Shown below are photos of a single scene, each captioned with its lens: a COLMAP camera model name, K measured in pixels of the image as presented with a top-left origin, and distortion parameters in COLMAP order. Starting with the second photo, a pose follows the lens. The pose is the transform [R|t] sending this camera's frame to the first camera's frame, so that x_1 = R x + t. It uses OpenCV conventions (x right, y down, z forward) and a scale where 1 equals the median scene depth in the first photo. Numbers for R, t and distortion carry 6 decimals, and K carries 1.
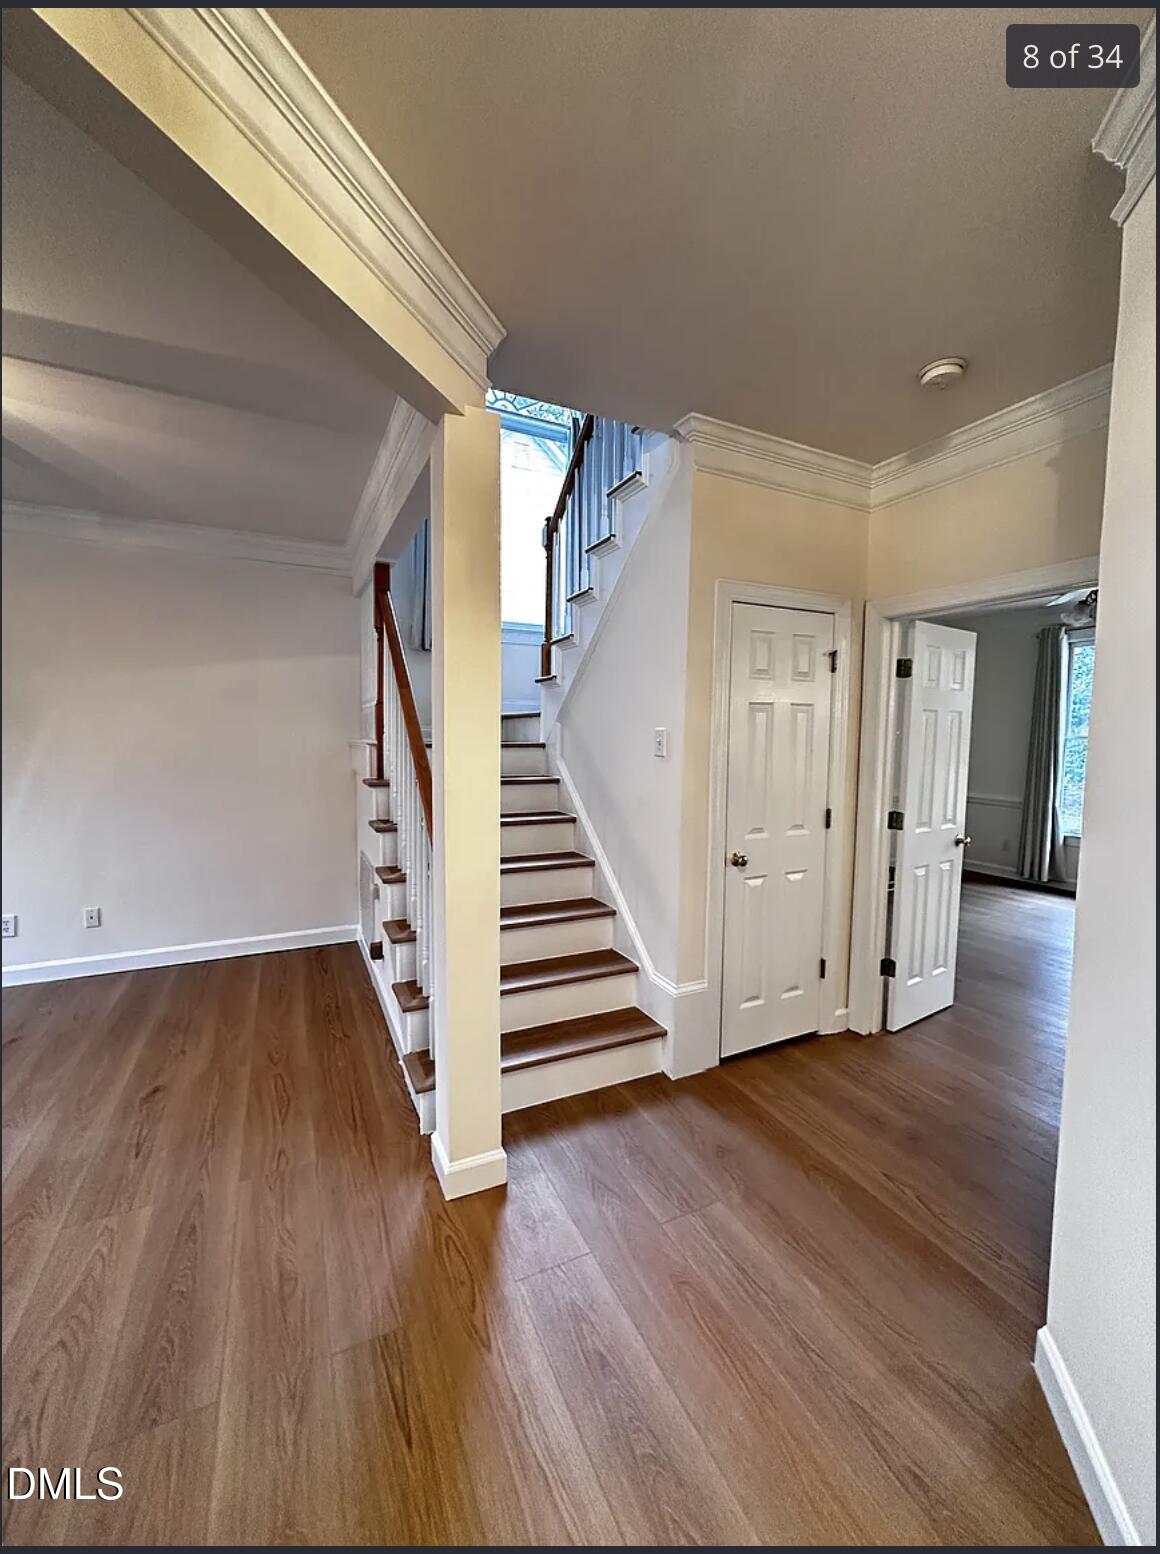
lens RADIAL K [[606.2, 0, 577.1], [0, 606.2, 777.8], [0, 0, 1]] dist [-0.006221, -0.000003]
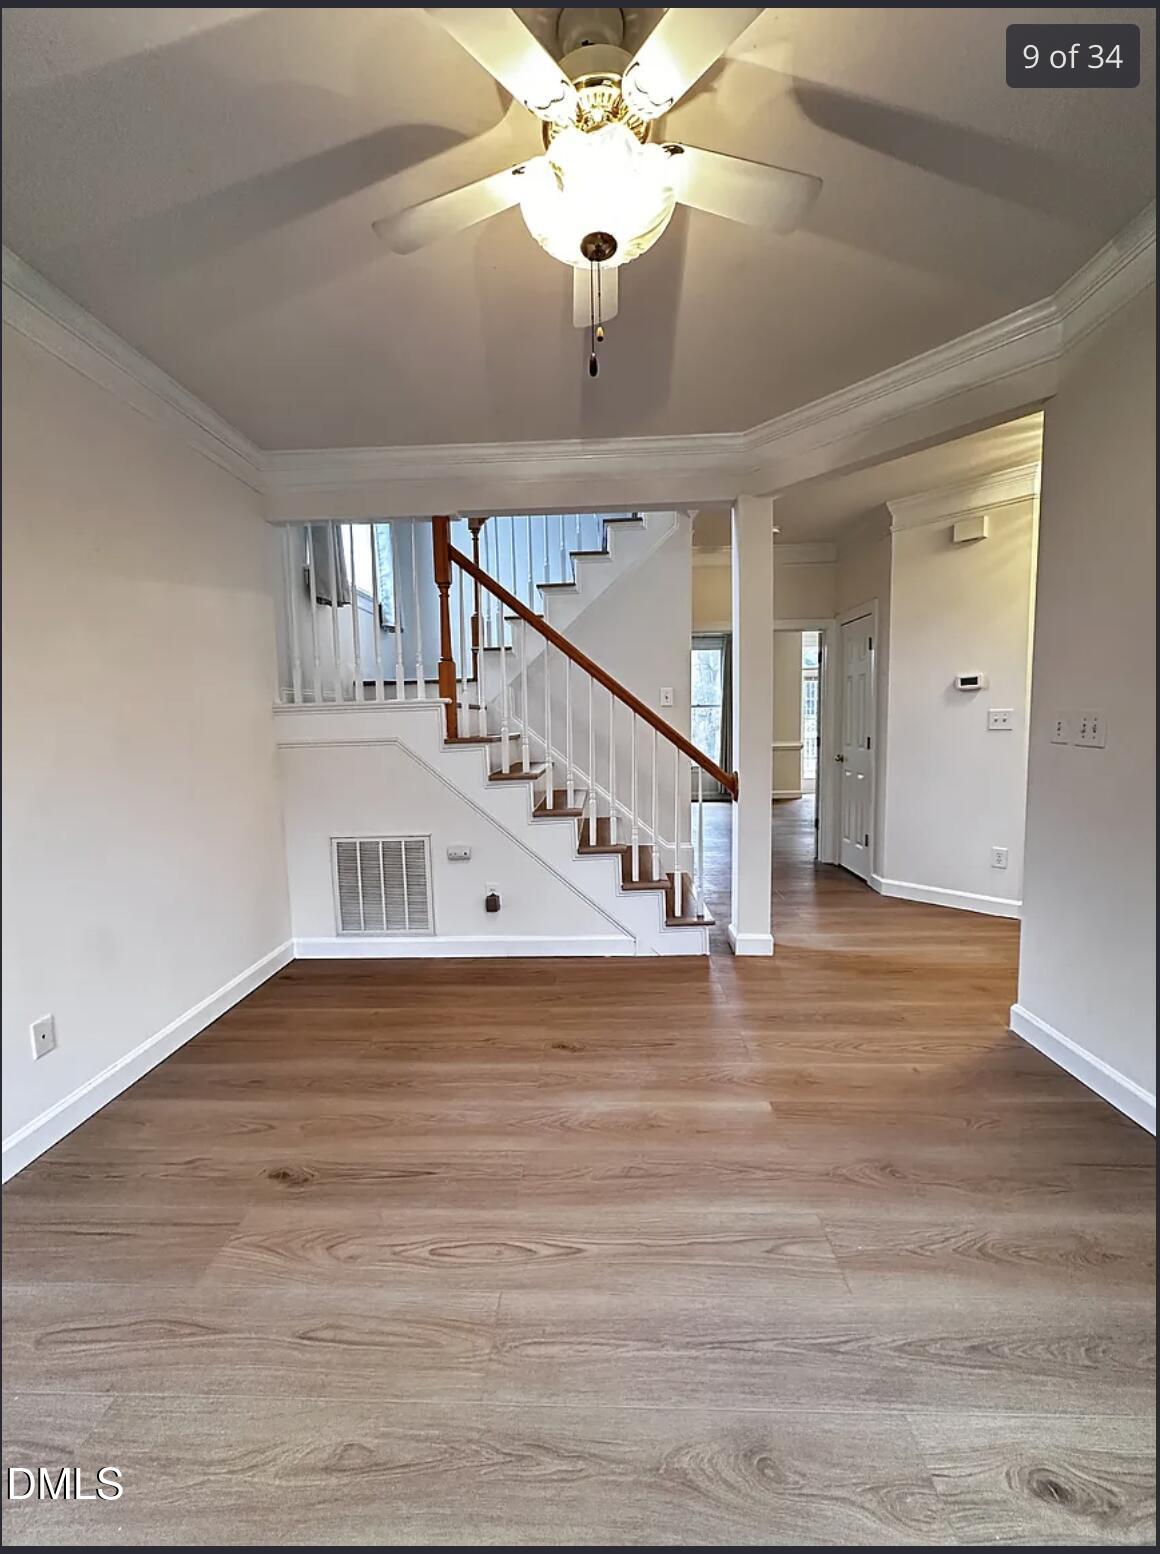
lens RADIAL K [[606.2, 0, 577.1], [0, 606.2, 777.8], [0, 0, 1]] dist [-0.006221, -0.000003]
pose [[0.468791, -0.096659, 0.878005, -1.400289], [0.087361, 0.994195, 0.062806, 0.029027], [-0.878979, 0.047260, 0.474514, 0.465228]]
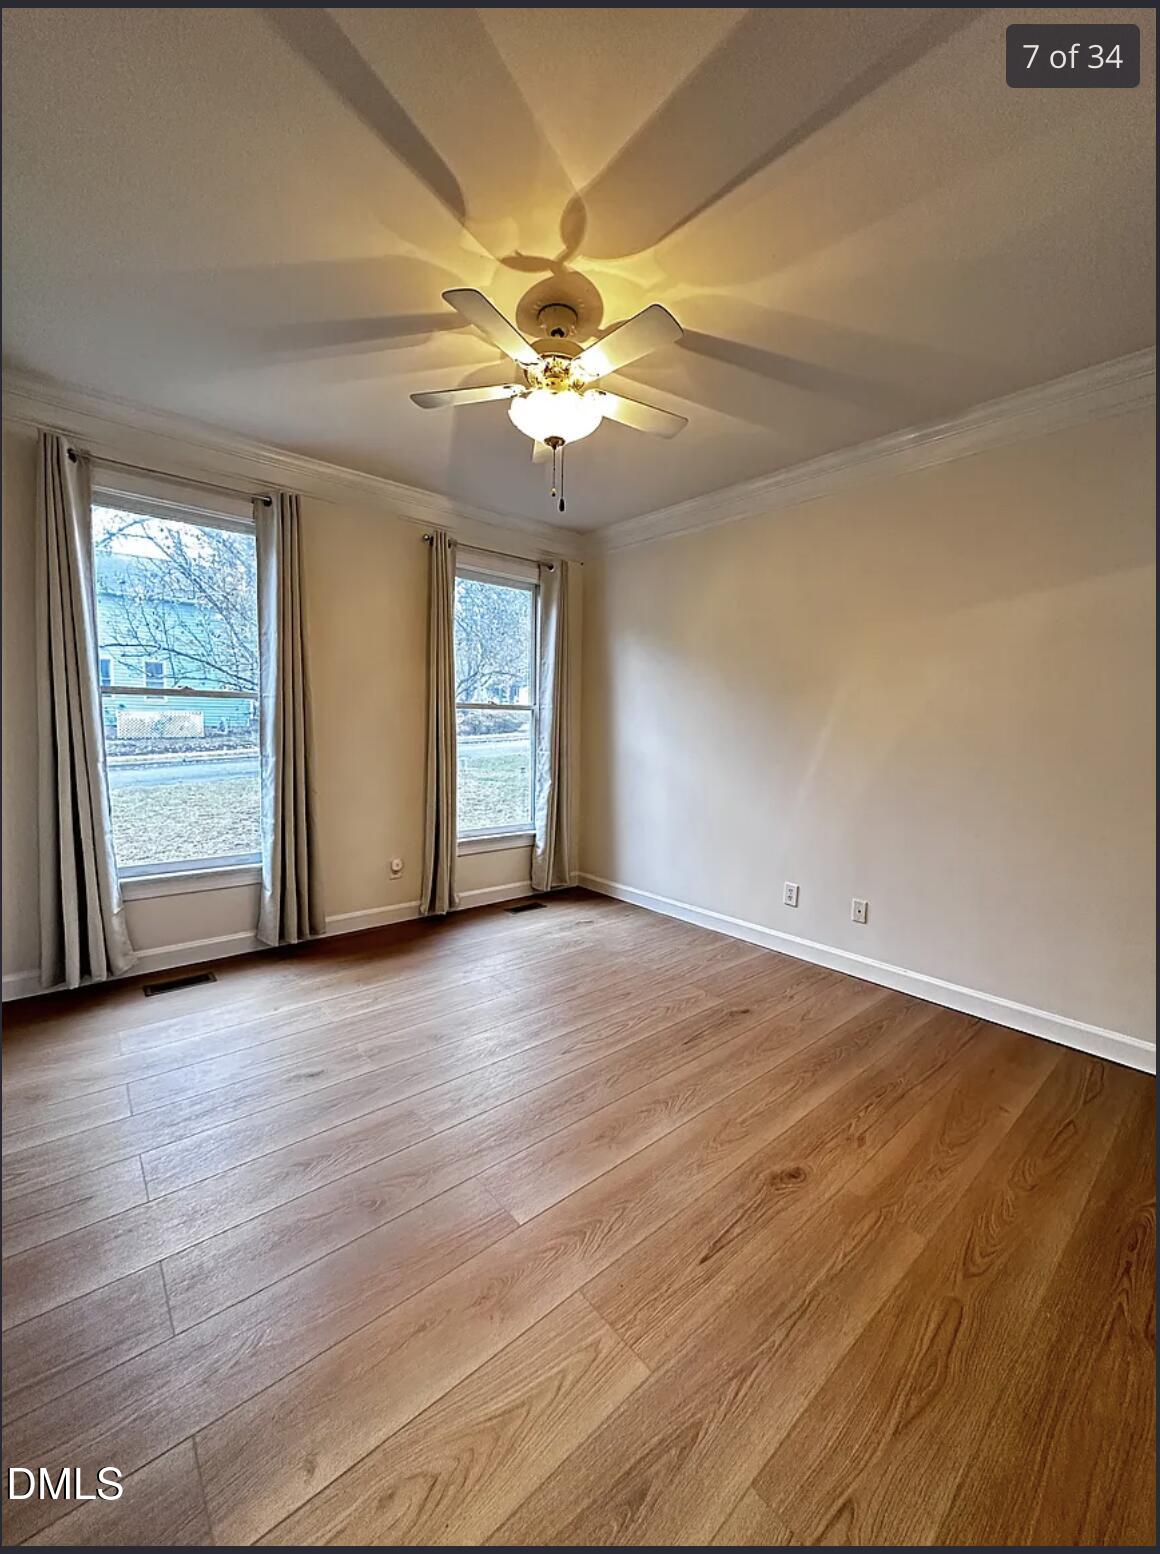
lens RADIAL K [[615.8, 0, 580.0], [0, 615.8, 777.0], [0, 0, 1]] dist [0.001593, 0.000152]
pose [[0.257229, 0.080382, -0.963001, -0.096637], [-0.084336, 0.994600, 0.060492, 0.029492], [0.962663, 0.065655, 0.262619, 0.503426]]
